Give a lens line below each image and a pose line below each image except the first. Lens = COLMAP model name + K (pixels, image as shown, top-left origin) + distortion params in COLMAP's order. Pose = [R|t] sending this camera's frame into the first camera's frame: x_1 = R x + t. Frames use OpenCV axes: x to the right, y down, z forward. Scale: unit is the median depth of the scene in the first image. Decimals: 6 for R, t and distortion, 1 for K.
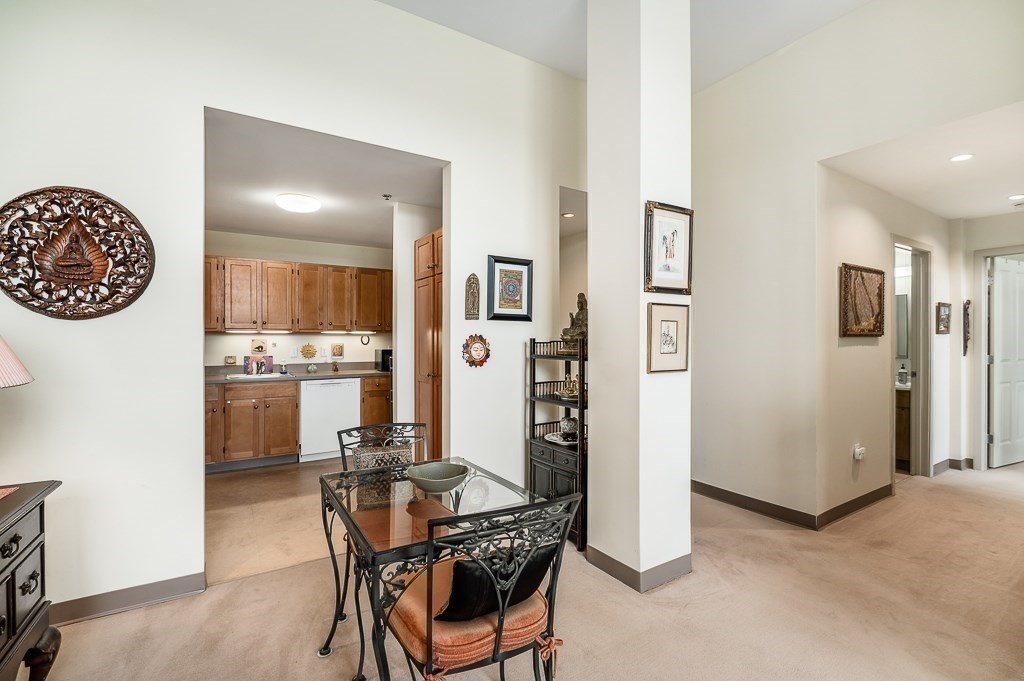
lens RADIAL K [[462.5, 0, 514.8], [0, 462.5, 338.1], [0, 0, 1]] dist [-0.004307, 0.000709]
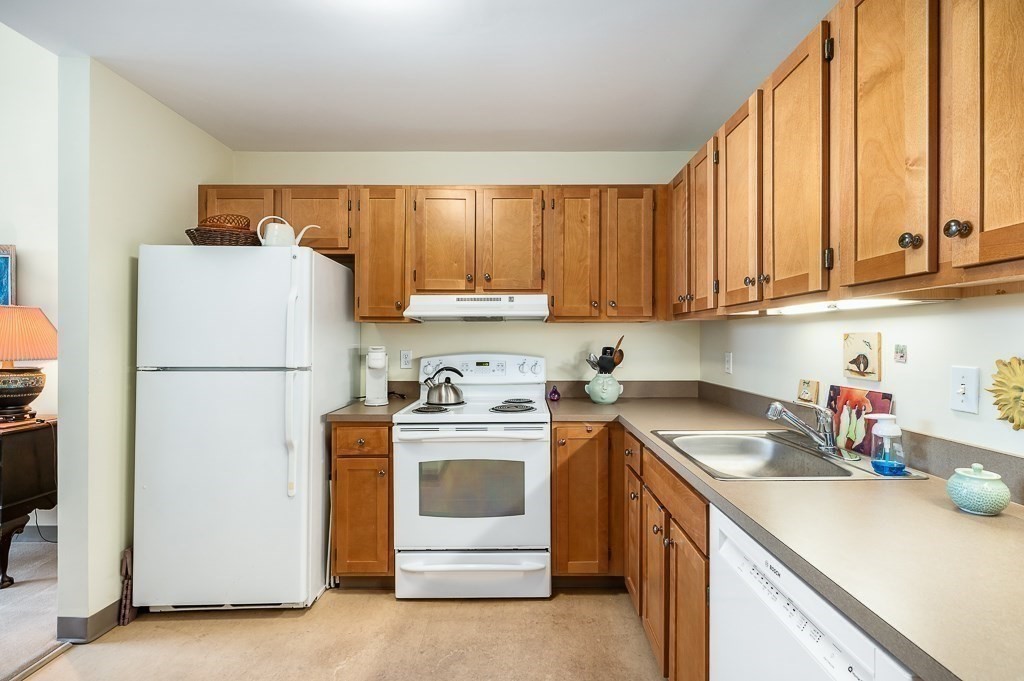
lens RADIAL K [[462.5, 0, 508.2], [0, 462.5, 337.9], [0, 0, 1]] dist [-0.004307, 0.000709]
pose [[-0.551262, -0.000297, -0.834332, -0.182278], [0.005066, 0.999980, -0.003703, 0.005759], [0.834317, -0.006268, -0.551250, 0.956598]]
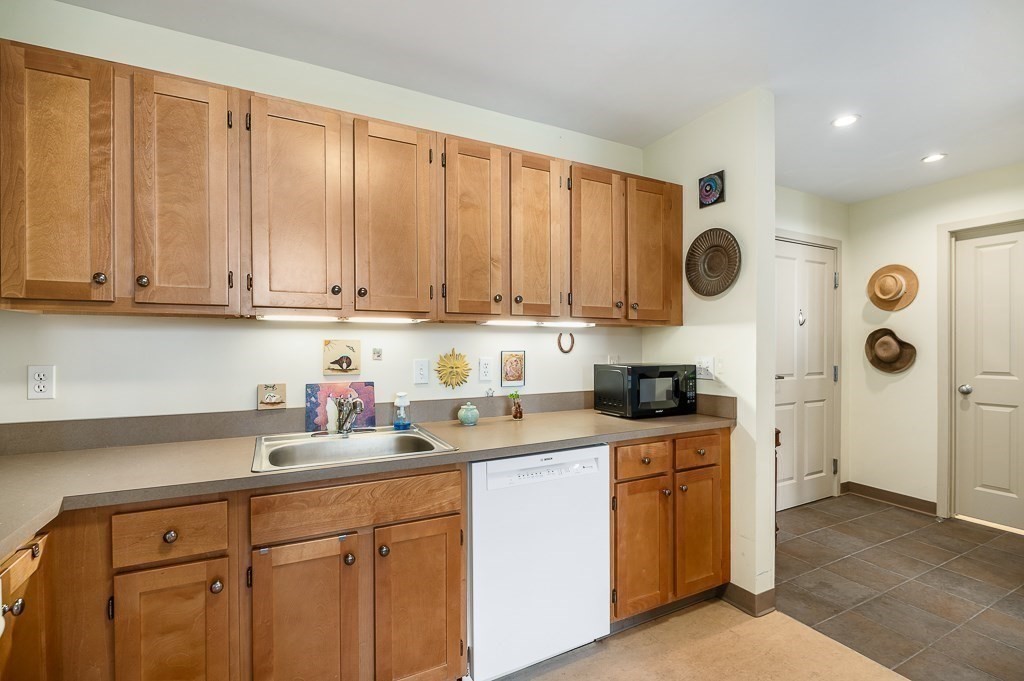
lens RADIAL K [[462.5, 0, 513.0], [0, 462.5, 348.7], [0, 0, 1]] dist [-0.004307, 0.000709]
pose [[0.996844, 0.000377, -0.079383, -0.372255], [0.000491, 0.999940, 0.010923, 0.005697], [0.079382, -0.010927, 0.996784, 0.613198]]
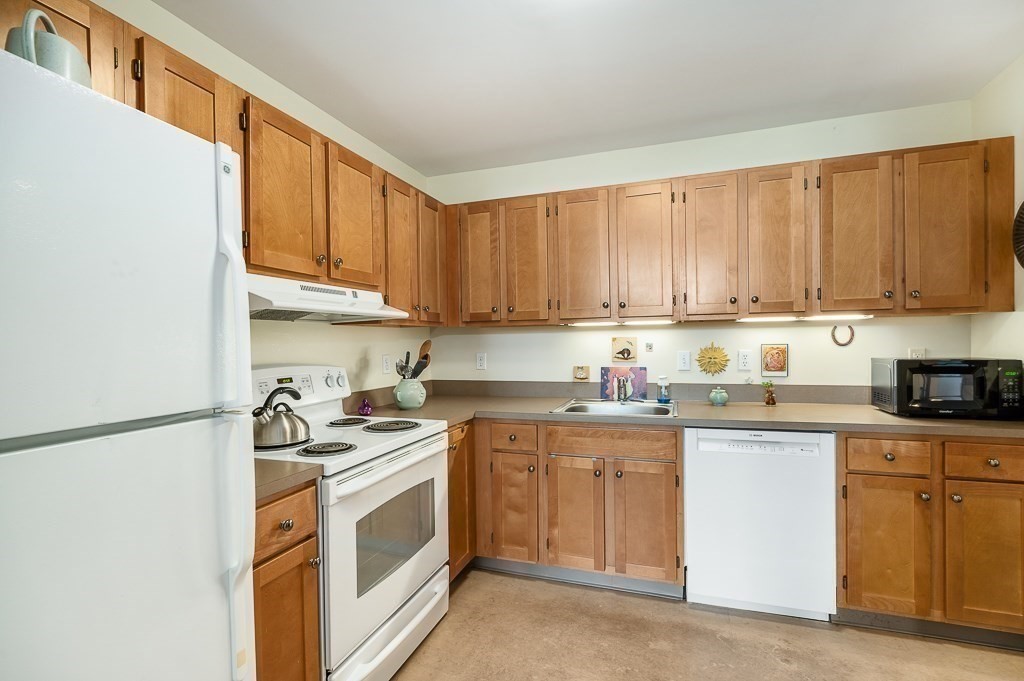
lens RADIAL K [[462.5, 0, 526.9], [0, 462.5, 347.9], [0, 0, 1]] dist [-0.004307, 0.000709]
pose [[0.637179, 0.001824, -0.770714, -0.196670], [0.017022, 0.999720, 0.016438, 0.004366], [0.770528, -0.023593, 0.636970, 0.546906]]
